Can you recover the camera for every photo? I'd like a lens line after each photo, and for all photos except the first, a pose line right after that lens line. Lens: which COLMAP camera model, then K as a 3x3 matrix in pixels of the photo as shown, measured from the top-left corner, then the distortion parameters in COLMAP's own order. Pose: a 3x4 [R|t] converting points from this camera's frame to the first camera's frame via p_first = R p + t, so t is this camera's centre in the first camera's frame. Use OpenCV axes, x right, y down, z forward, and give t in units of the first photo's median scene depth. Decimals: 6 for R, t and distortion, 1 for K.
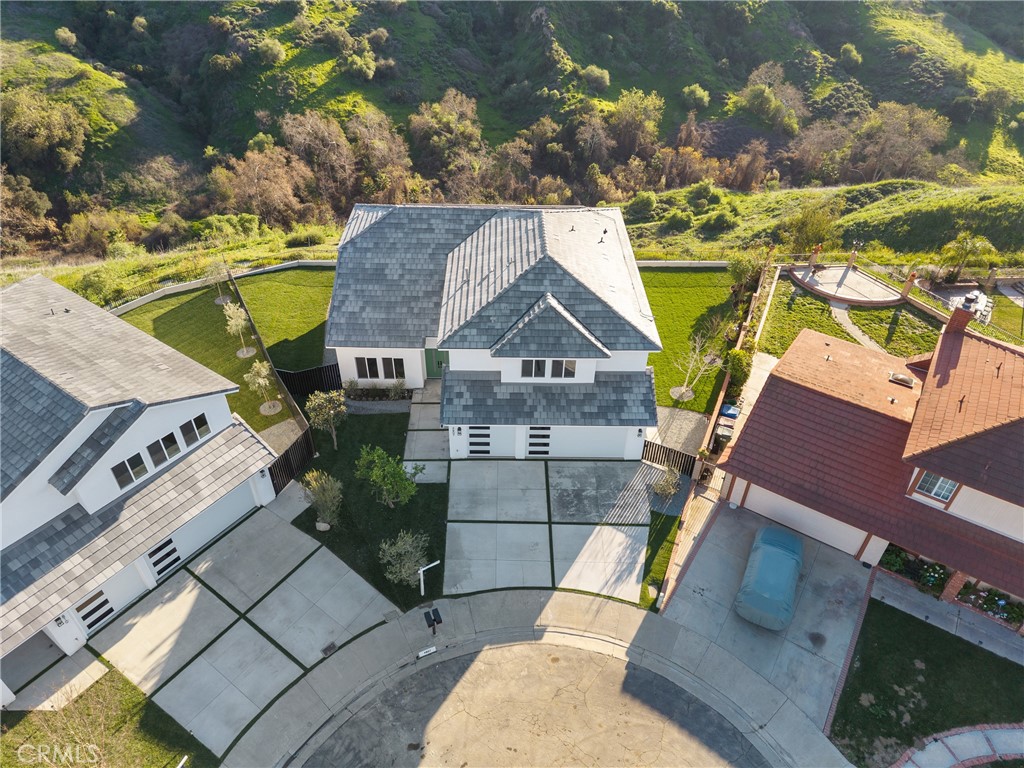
lens RADIAL K [[685.4, 0, 512.5], [0, 685.4, 384.3], [0, 0, 1]] dist [0.026178, -0.025373]
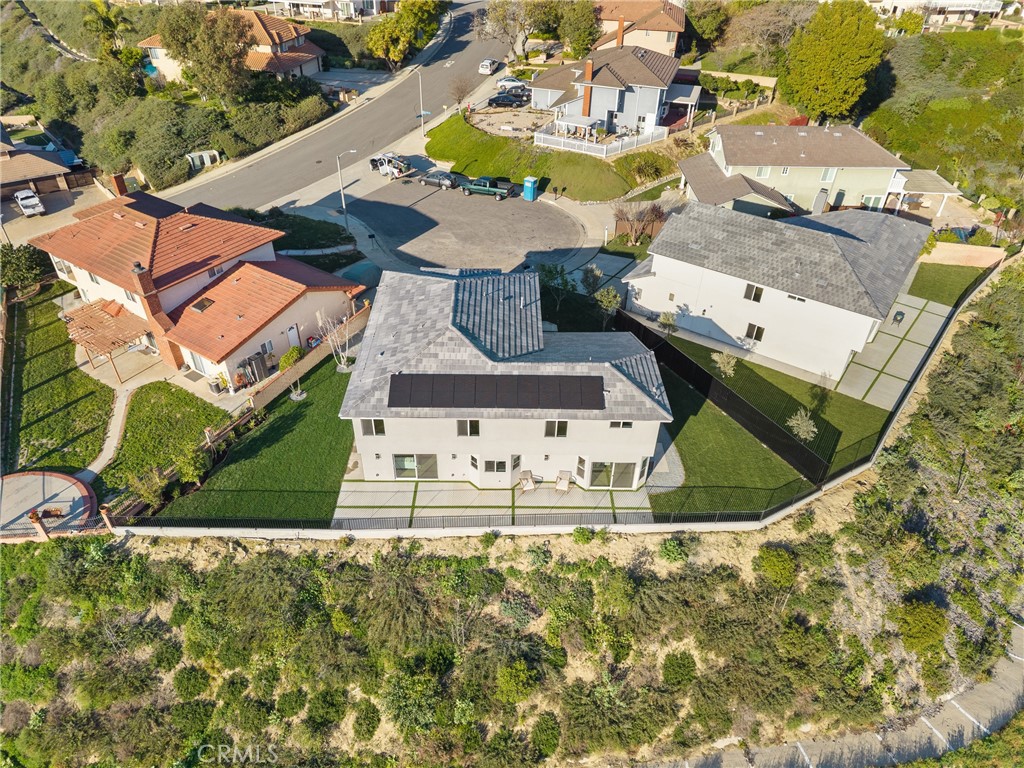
lens RADIAL K [[685.4, 0, 512.5], [0, 685.4, 384.3], [0, 0, 1]] dist [0.026178, -0.025373]
pose [[-0.999328, -0.031704, -0.018389, -0.029330], [-0.025621, 0.245517, 0.969054, -1.132781], [-0.026208, 0.968874, -0.246164, 1.270192]]
